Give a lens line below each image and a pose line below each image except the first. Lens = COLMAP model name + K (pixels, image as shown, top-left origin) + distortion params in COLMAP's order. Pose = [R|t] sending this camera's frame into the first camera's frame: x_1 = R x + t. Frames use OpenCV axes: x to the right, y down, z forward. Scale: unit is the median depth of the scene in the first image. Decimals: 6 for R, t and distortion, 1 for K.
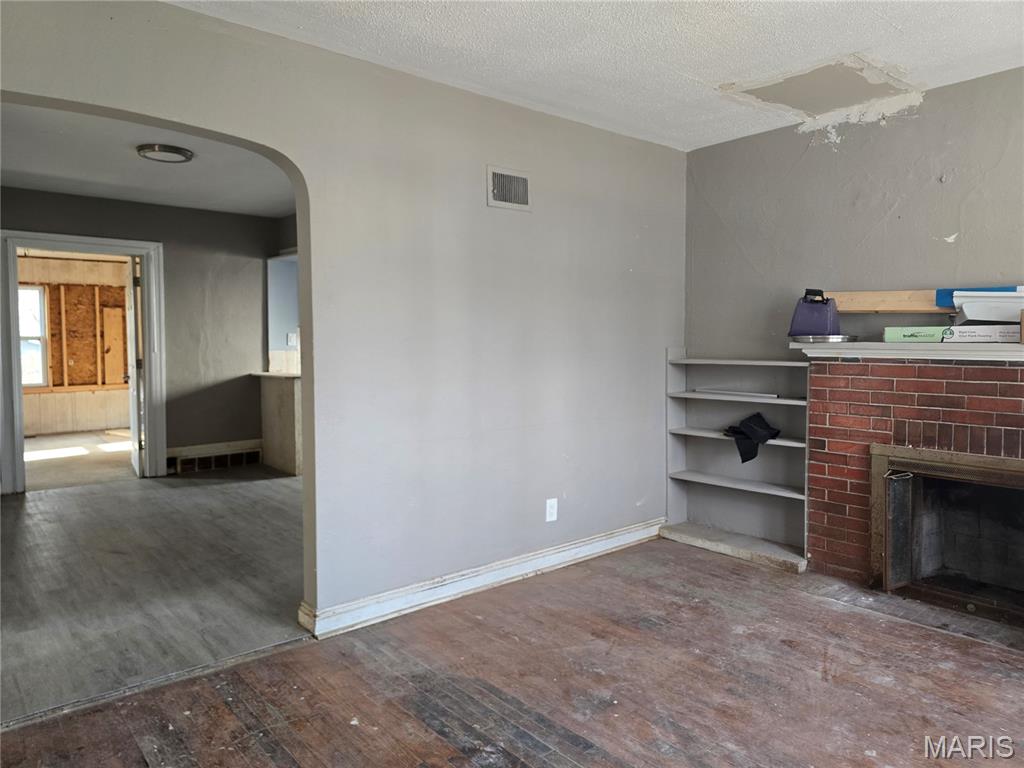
lens RADIAL K [[678.6, 0, 515.2], [0, 678.6, 368.4], [0, 0, 1]] dist [0.062425, -0.058775]
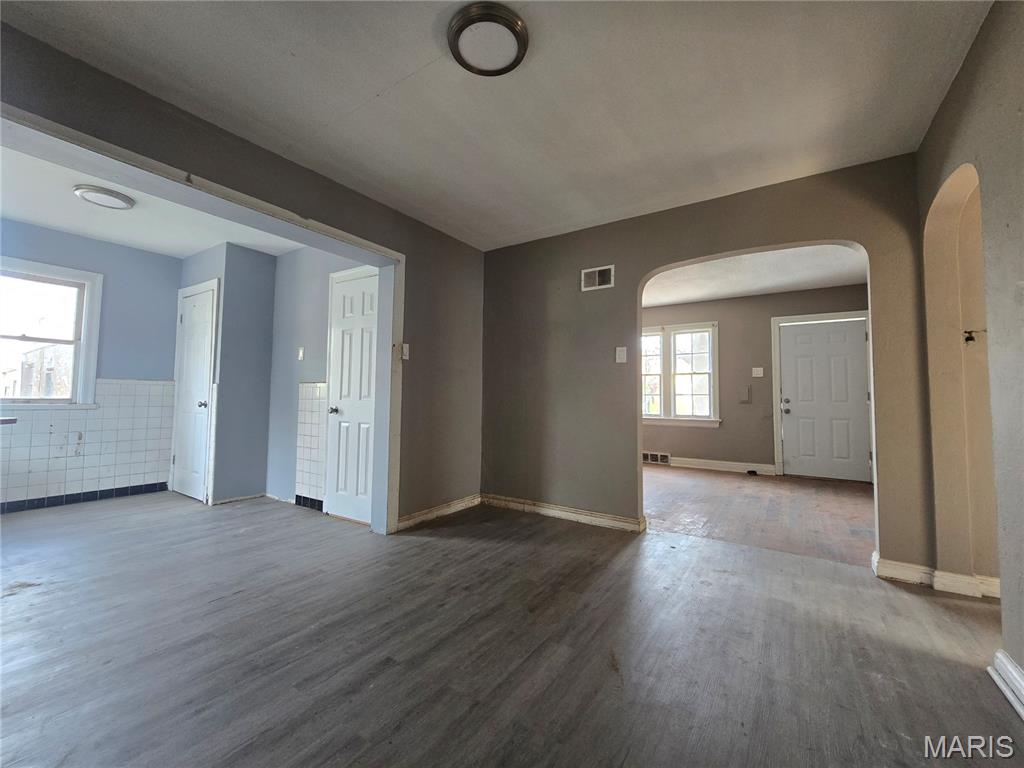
lens RADIAL K [[421.0, 0, 507.2], [0, 421.0, 373.9], [0, 0, 1]] dist [-0.002517, 0.000263]
pose [[-0.263022, 0.052788, 0.963345, -1.064956], [0.031357, 0.998442, -0.046150, 0.010623], [-0.964280, 0.018069, -0.264268, 1.341198]]
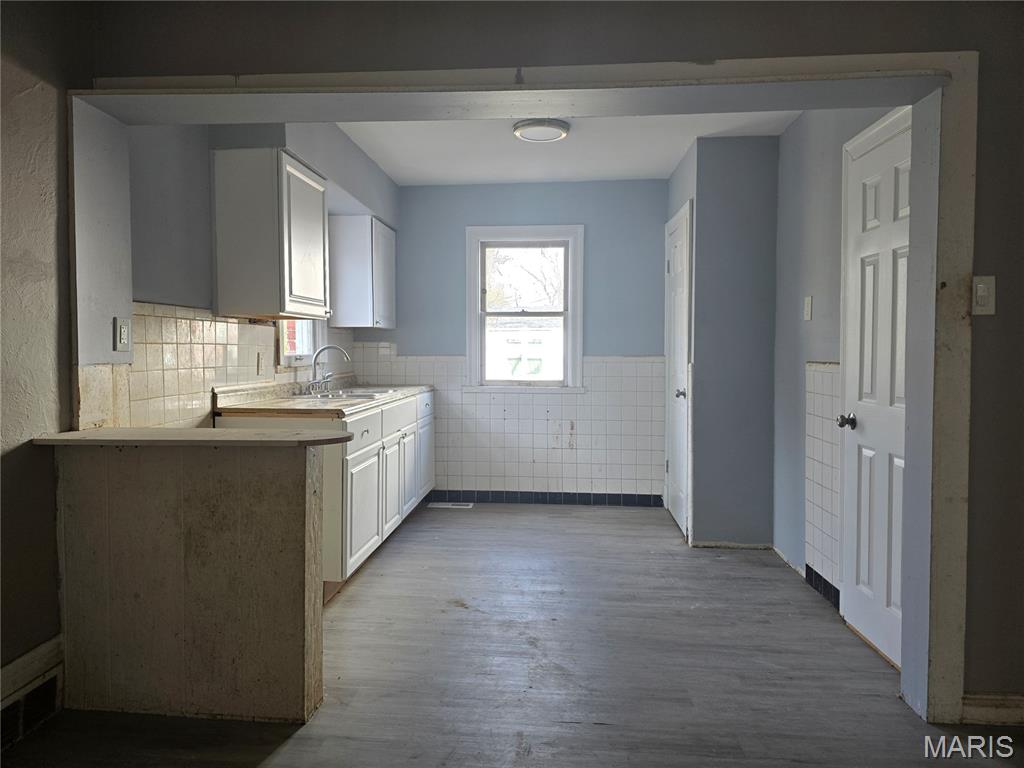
lens RADIAL K [[678.6, 0, 502.8], [0, 678.6, 370.2], [0, 0, 1]] dist [0.062425, -0.058775]
pose [[0.717269, -0.017783, 0.696570, -0.848529], [0.028568, 0.999584, -0.003898, -0.031665], [-0.696211, 0.022695, 0.717478, 1.173083]]
